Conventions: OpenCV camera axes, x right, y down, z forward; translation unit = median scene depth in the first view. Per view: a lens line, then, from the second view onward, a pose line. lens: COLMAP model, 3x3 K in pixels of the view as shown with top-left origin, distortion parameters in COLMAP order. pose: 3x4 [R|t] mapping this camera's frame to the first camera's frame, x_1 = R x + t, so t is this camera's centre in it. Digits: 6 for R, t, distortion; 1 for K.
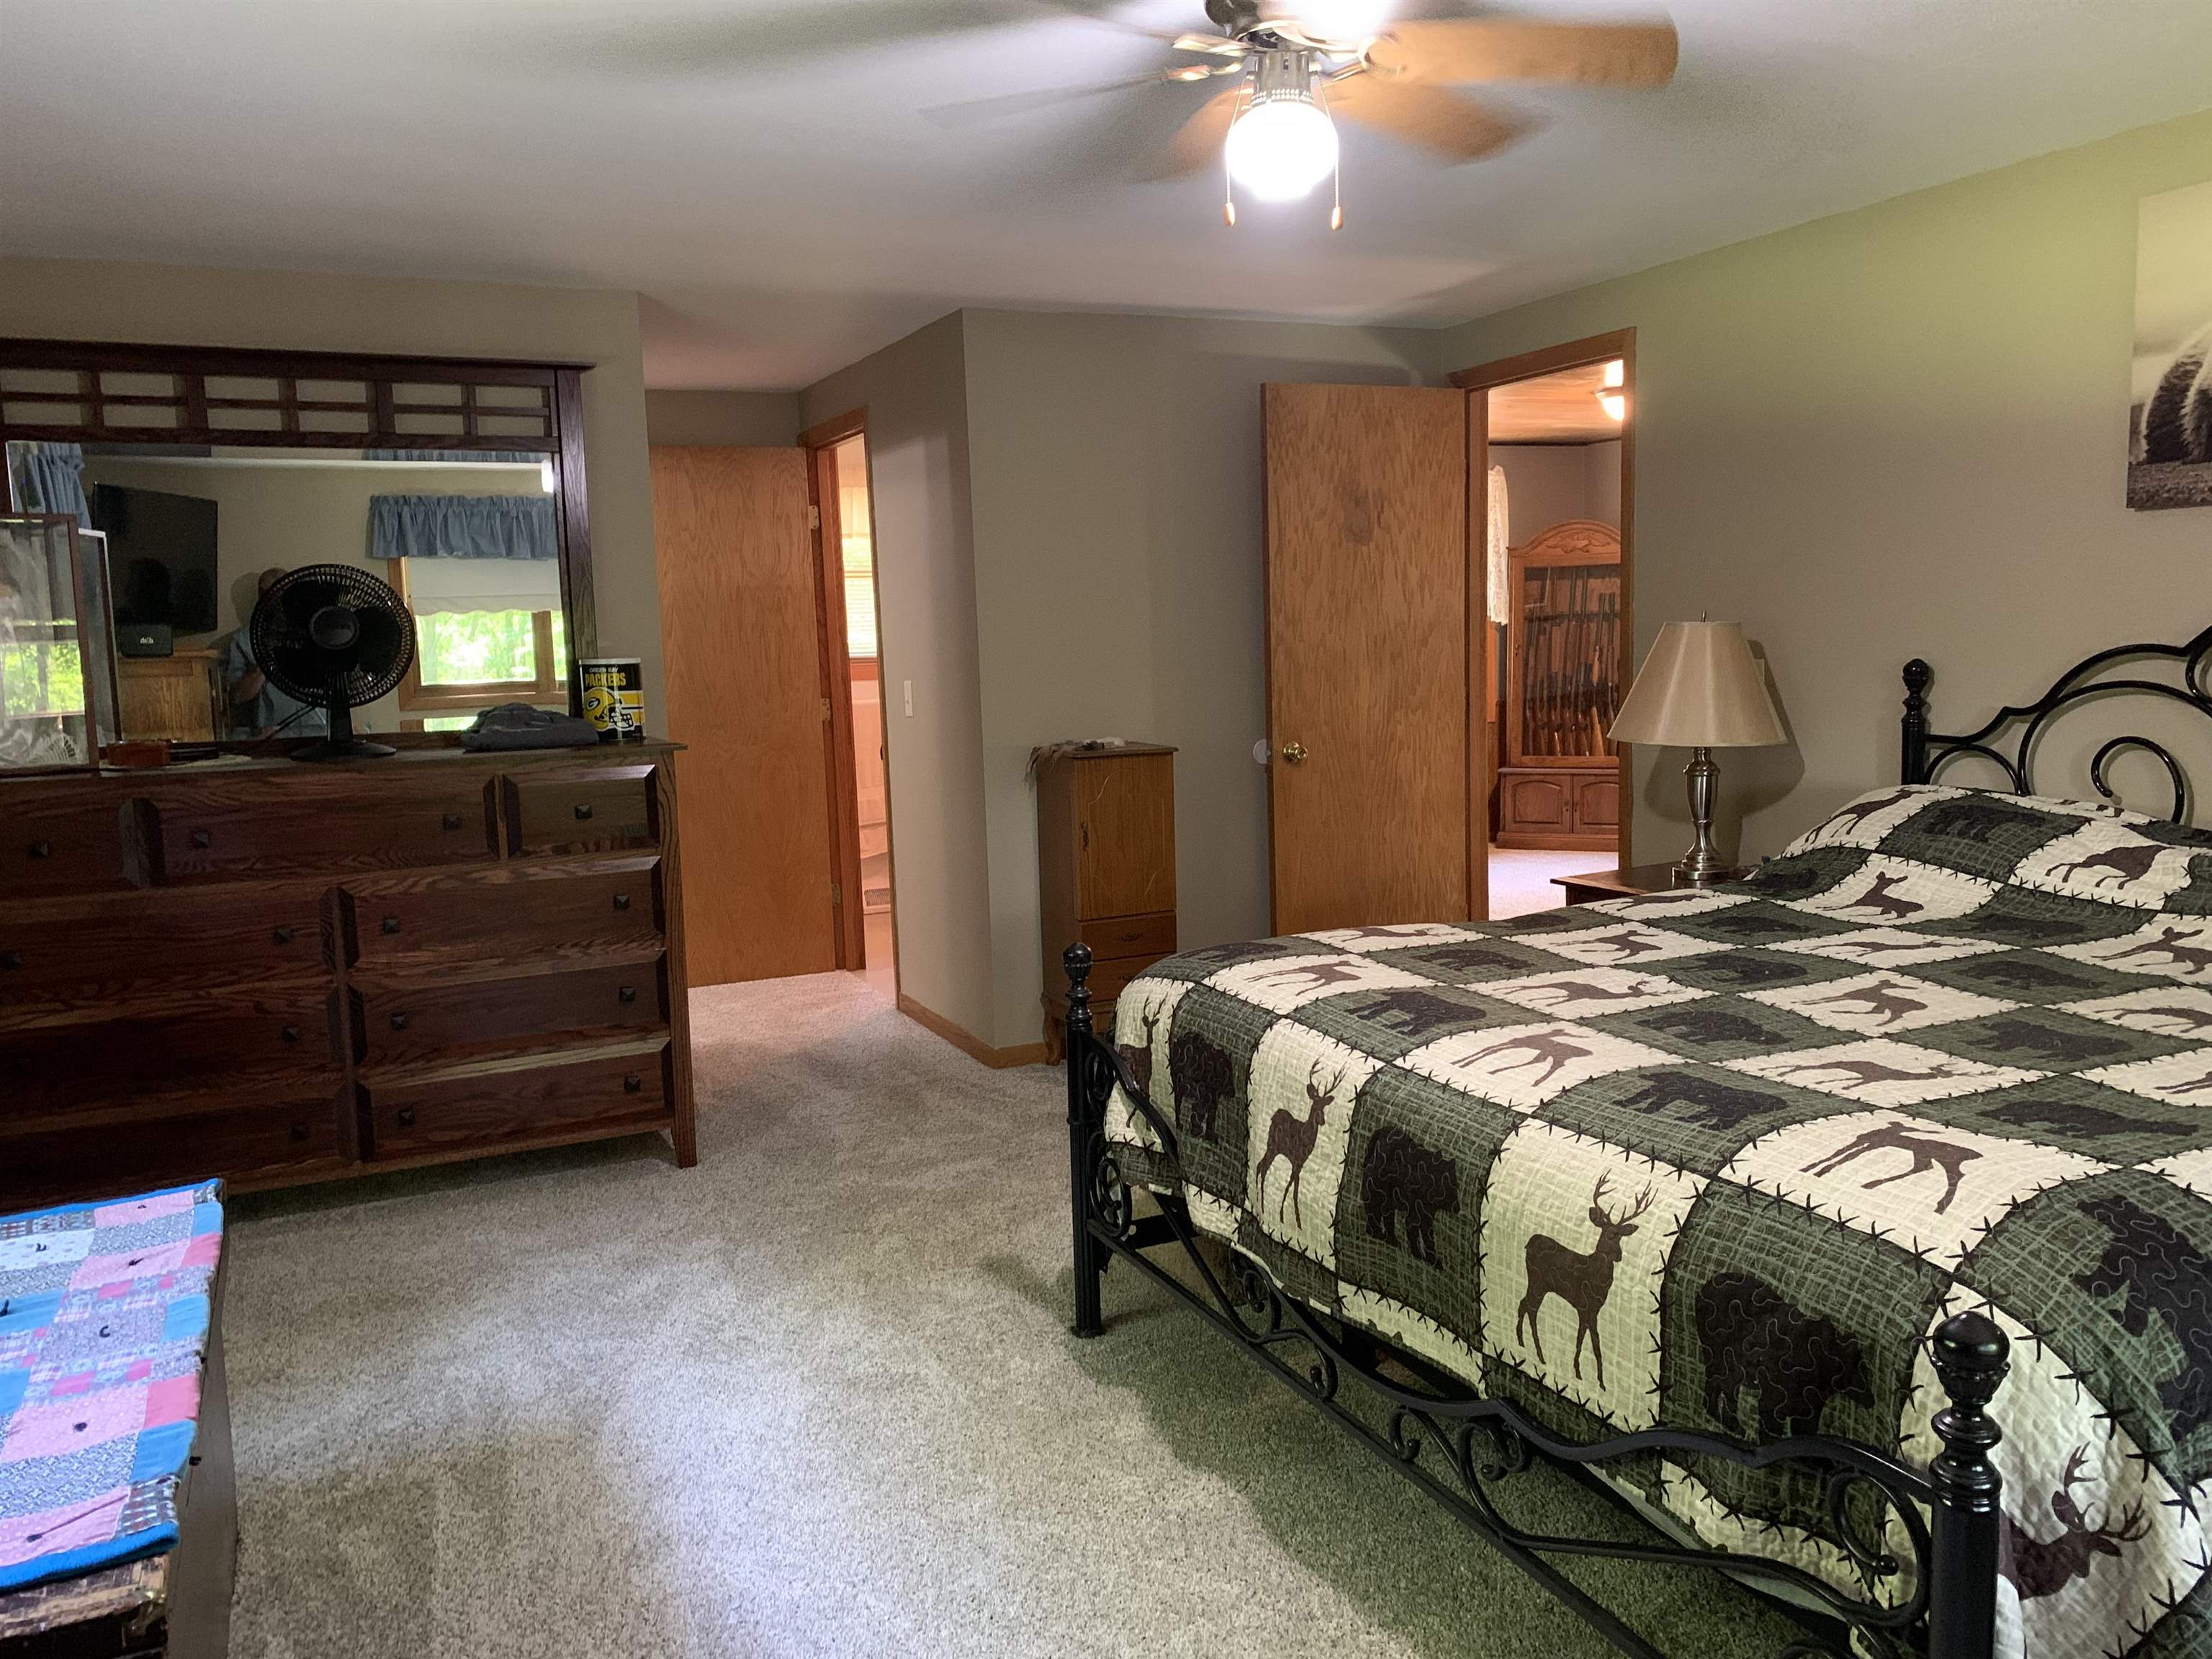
lens RADIAL K [[1676.4, 0, 1093.2], [0, 1676.4, 832.9], [0, 0, 1]] dist [0.031045, -0.040220]
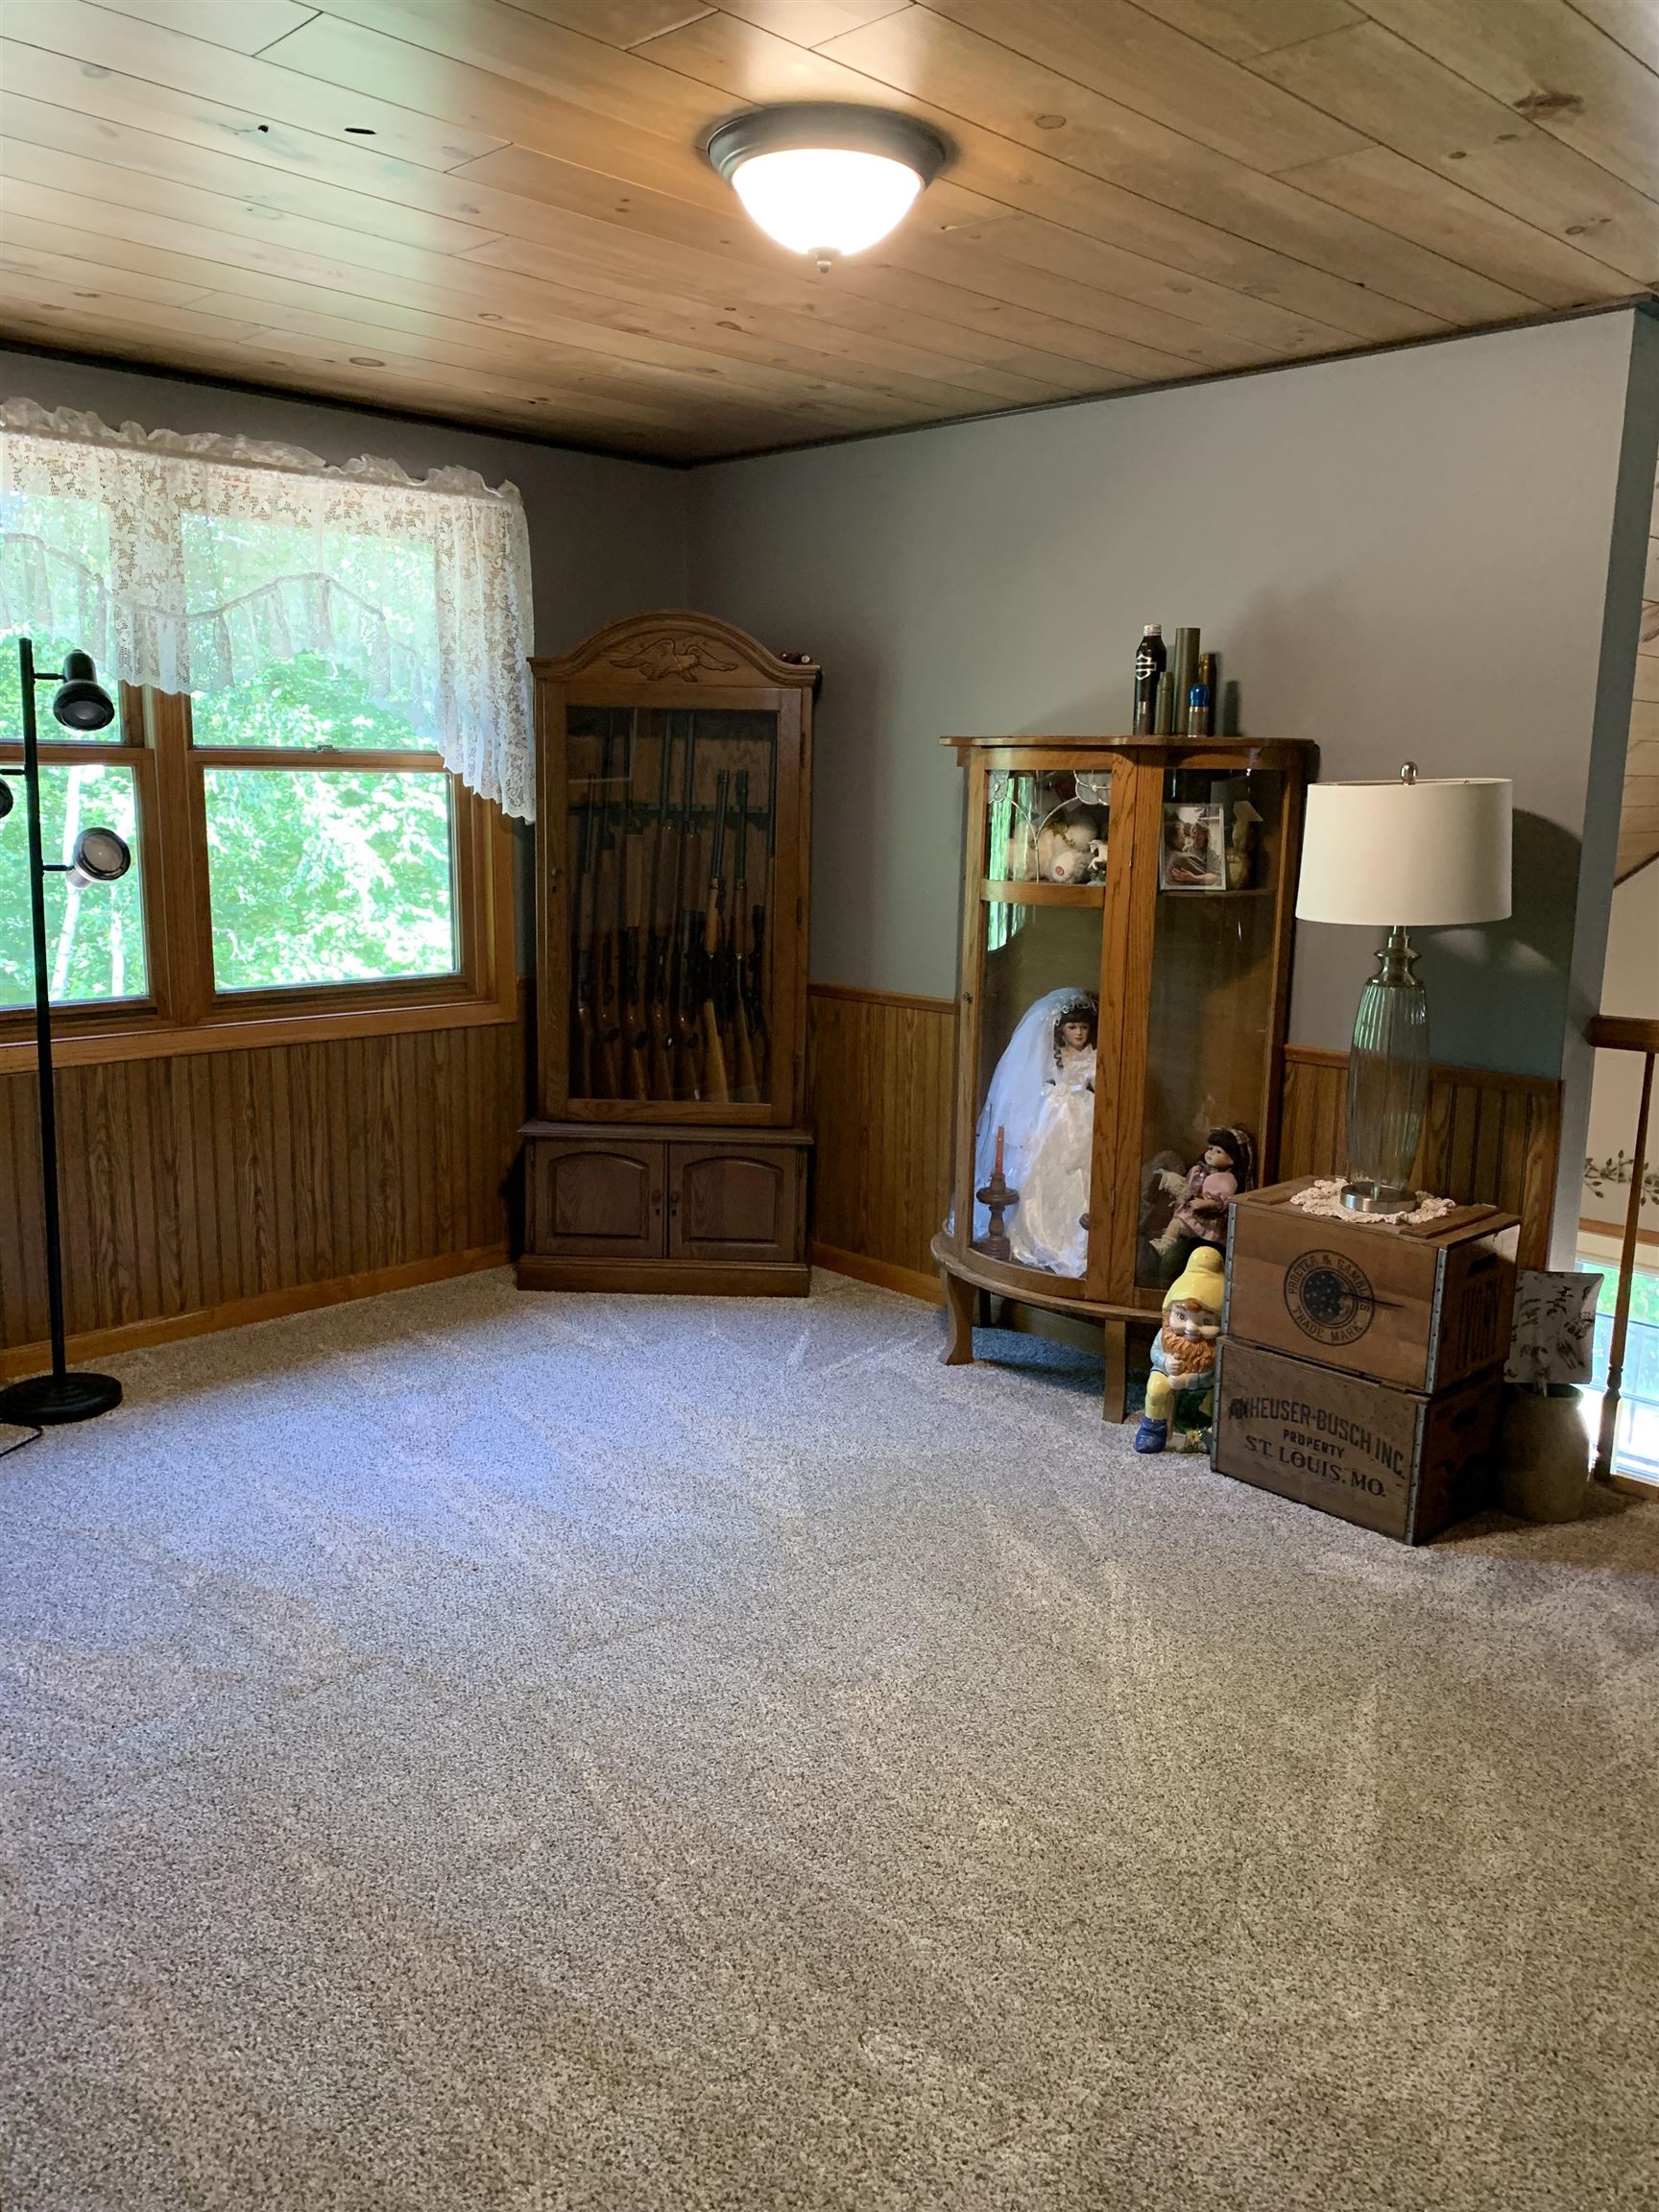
lens RADIAL K [[1676.4, 0, 833.2], [0, 1676.4, 1110.8], [0, 0, 1]] dist [0.031045, -0.040220]
pose [[0.939384, -0.026494, 0.341843, 0.162036], [-0.003966, 0.996104, 0.088099, -0.086222], [-0.342845, -0.084115, 0.935619, 0.520866]]
